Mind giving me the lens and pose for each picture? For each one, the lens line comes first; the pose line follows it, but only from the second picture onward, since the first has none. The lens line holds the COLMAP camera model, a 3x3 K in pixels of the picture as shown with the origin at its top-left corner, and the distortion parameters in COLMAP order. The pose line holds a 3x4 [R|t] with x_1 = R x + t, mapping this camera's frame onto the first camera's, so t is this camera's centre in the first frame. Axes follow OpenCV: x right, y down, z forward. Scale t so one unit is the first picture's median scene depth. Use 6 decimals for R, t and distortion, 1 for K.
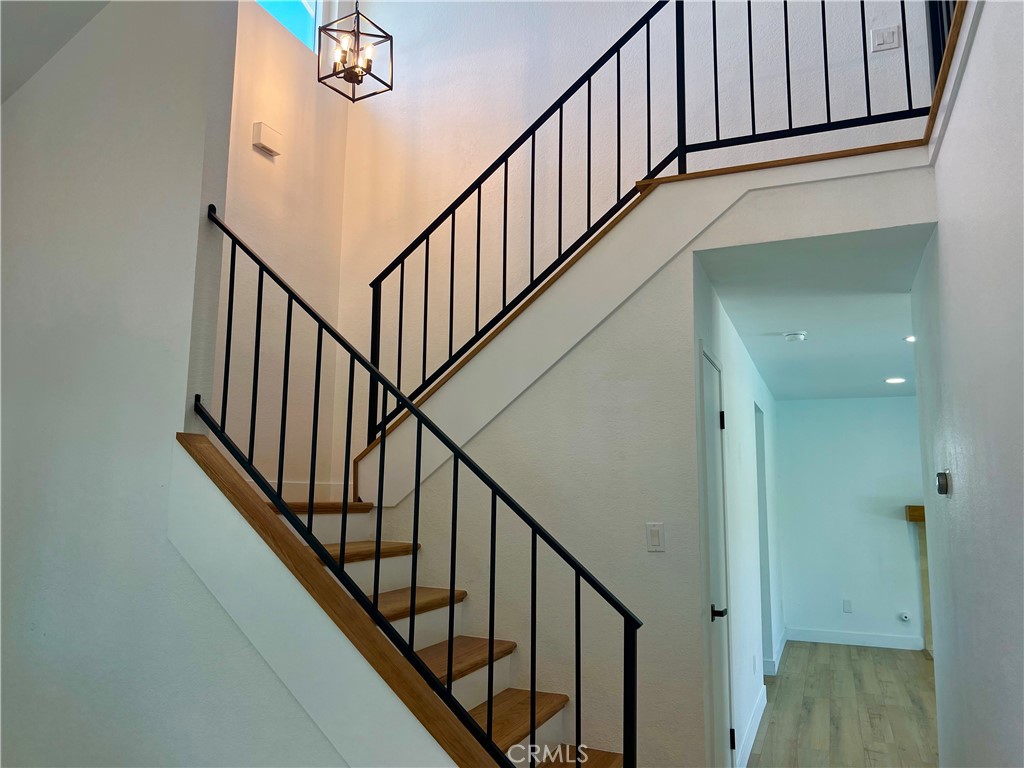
lens RADIAL K [[774.5, 0, 514.5], [0, 774.5, 389.9], [0, 0, 1]] dist [0.011328, -0.003160]
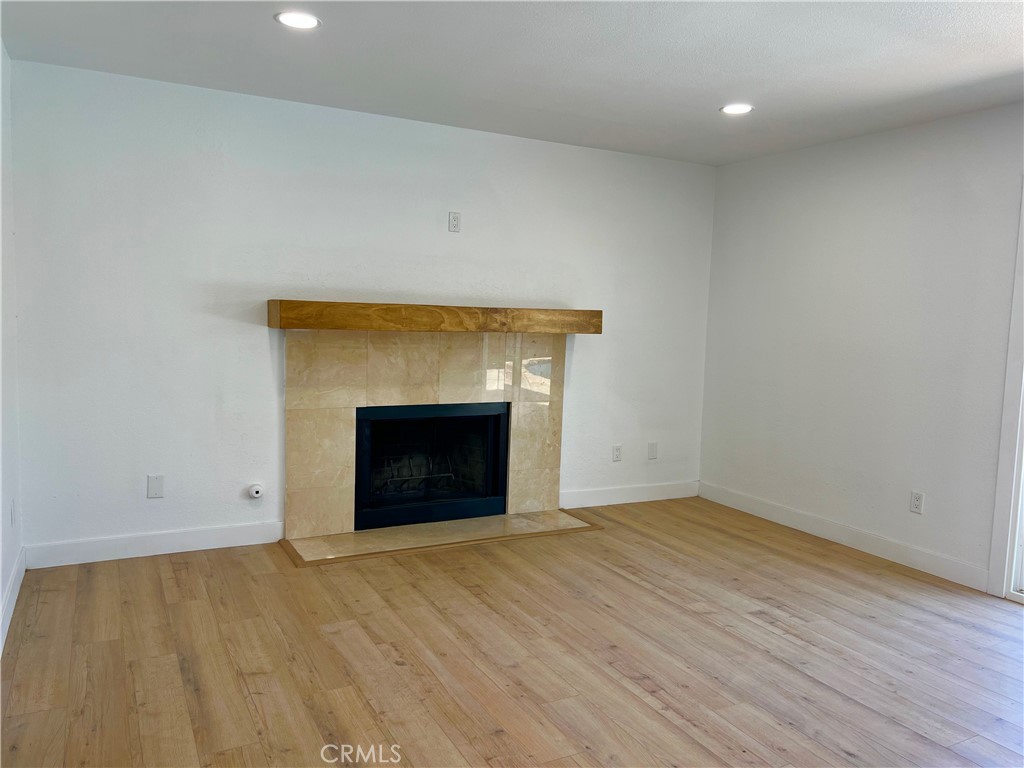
lens RADIAL K [[774.5, 0, 514.5], [0, 774.5, 389.9], [0, 0, 1]] dist [0.011328, -0.003160]
pose [[0.645899, -0.070545, 0.760156, 0.195715], [-0.126159, 0.972168, 0.197417, 0.081208], [-0.752926, -0.223412, 0.619023, 0.518677]]
